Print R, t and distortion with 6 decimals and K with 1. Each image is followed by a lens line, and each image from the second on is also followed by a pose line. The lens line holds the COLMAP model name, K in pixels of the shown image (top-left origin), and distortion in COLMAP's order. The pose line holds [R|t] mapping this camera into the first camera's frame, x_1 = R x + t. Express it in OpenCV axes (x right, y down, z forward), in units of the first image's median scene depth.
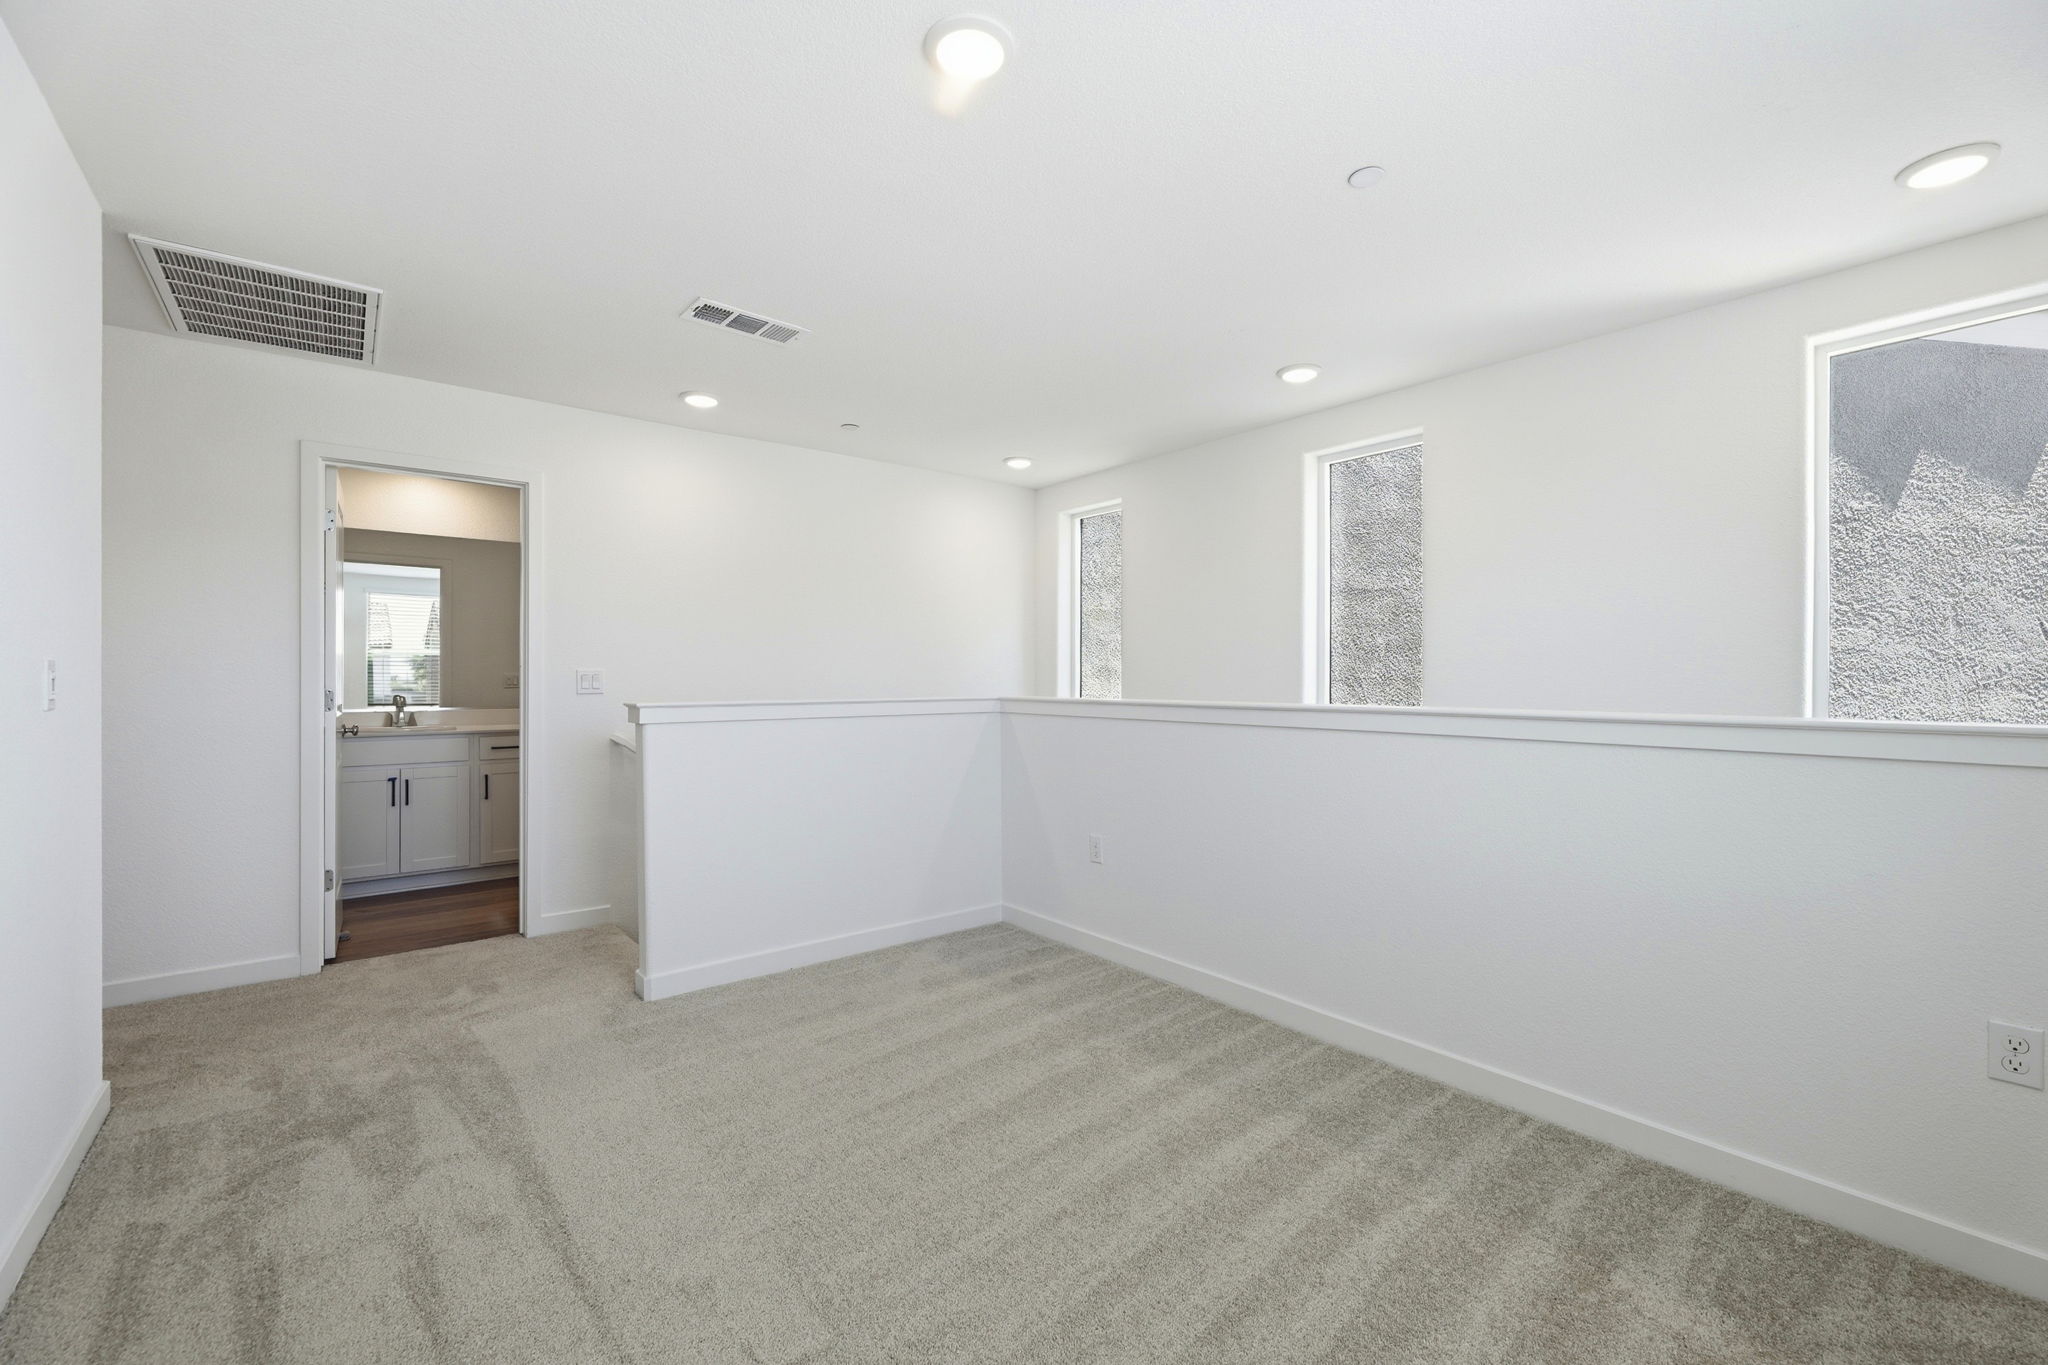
lens RADIAL K [[865.6, 0, 1023.8], [0, 865.6, 665.0], [0, 0, 1]] dist [-0.000424, -0.000034]
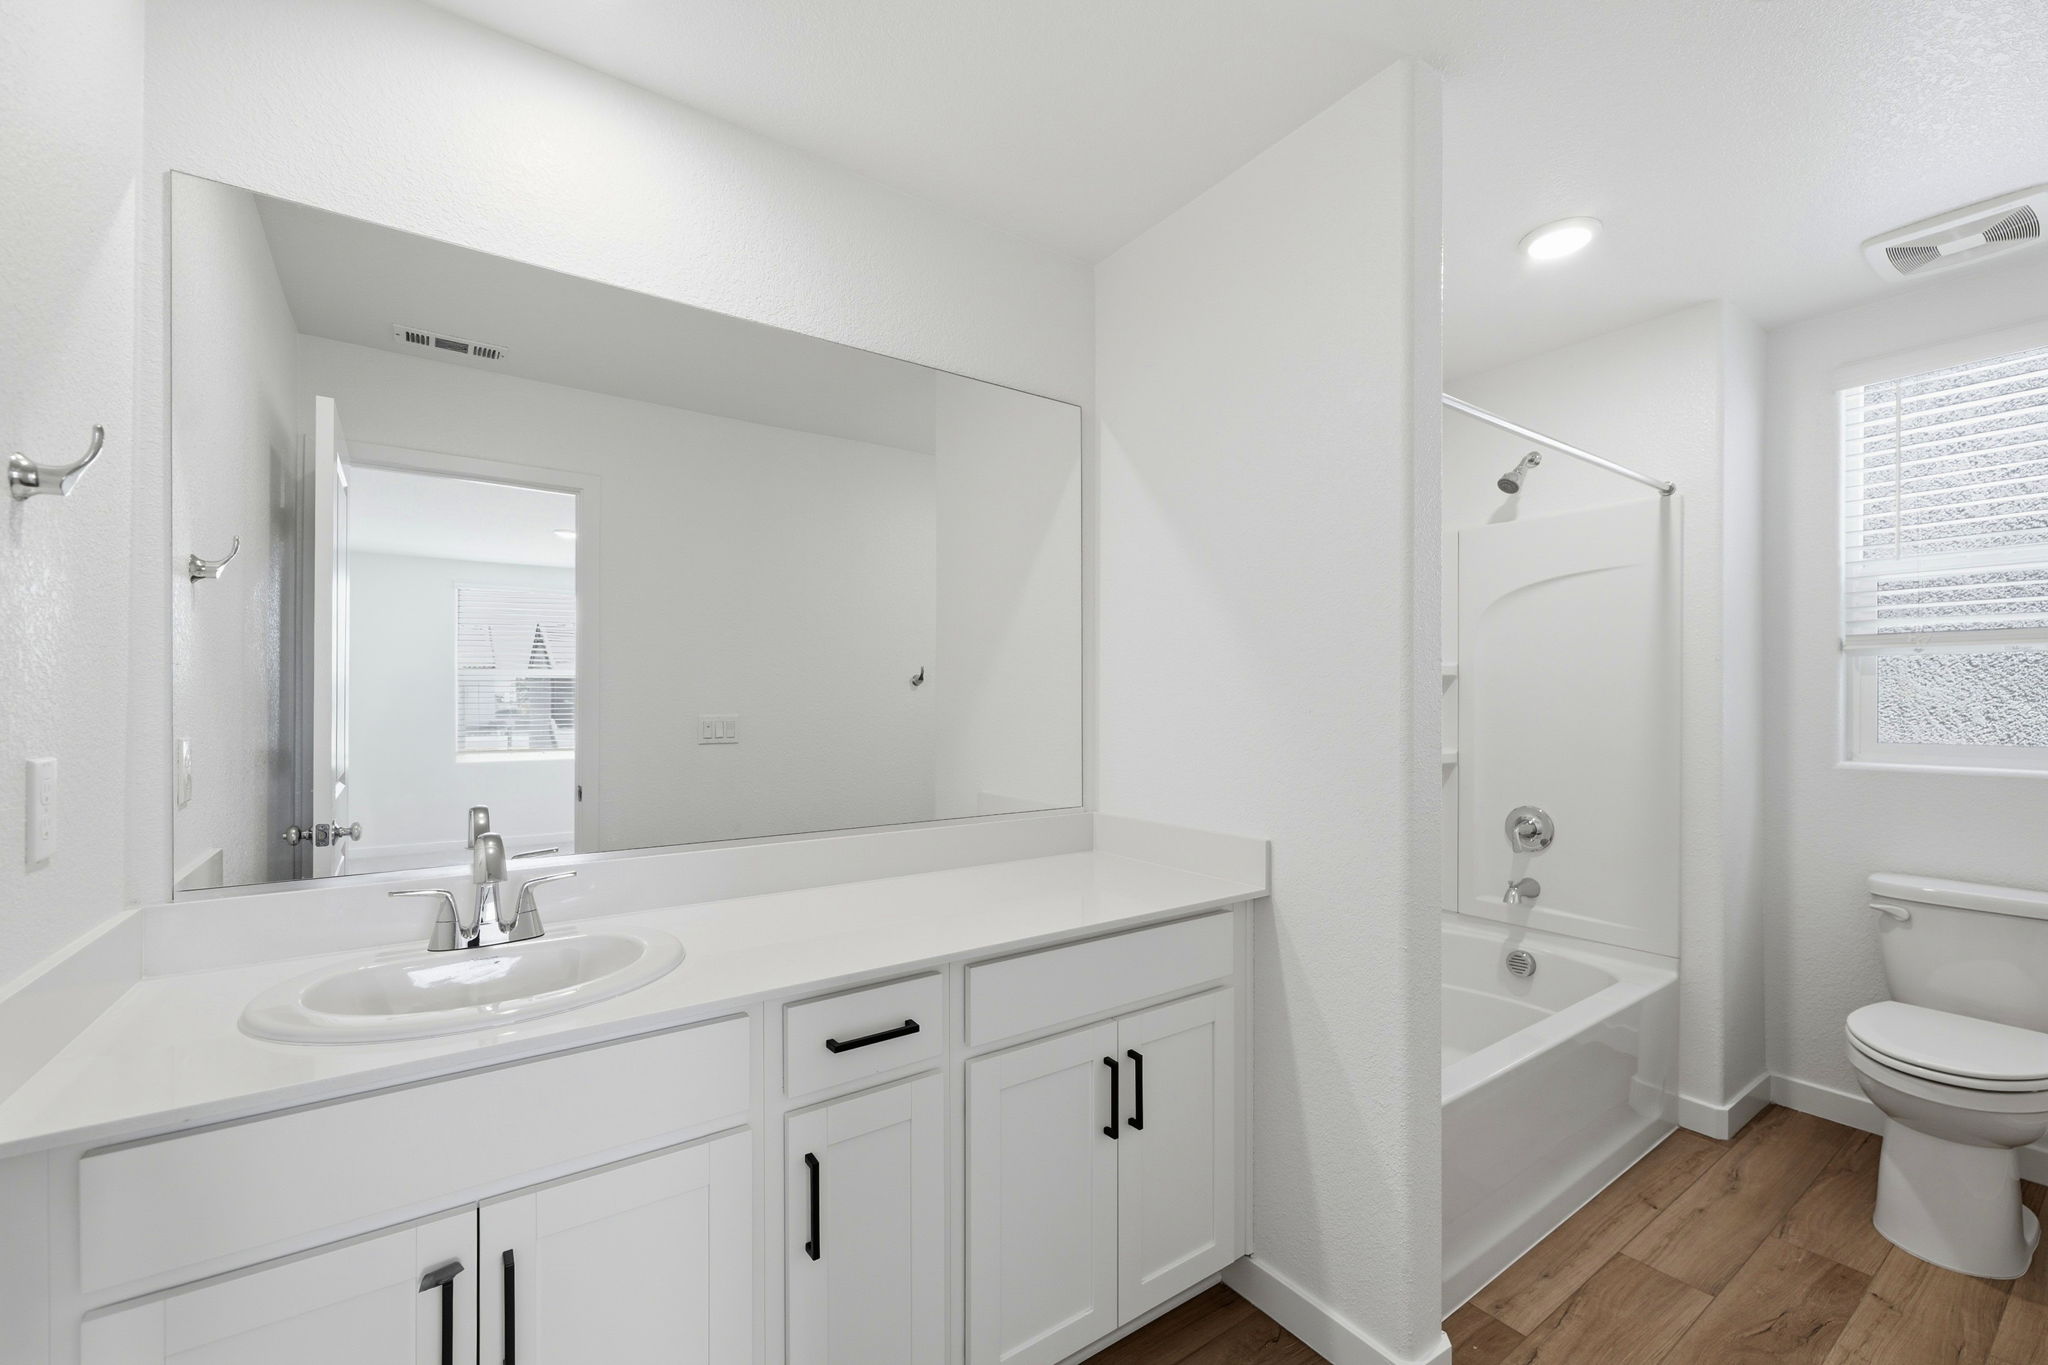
lens RADIAL K [[904.2, 0, 1024.7], [0, 904.2, 692.8], [0, 0, 1]] dist [-0.000972, -0.000121]
pose [[0.995056, 0.005015, -0.099189, -0.537509], [-0.005221, 0.999985, -0.001817, -0.005176], [0.099178, 0.002325, 0.995067, 0.752463]]
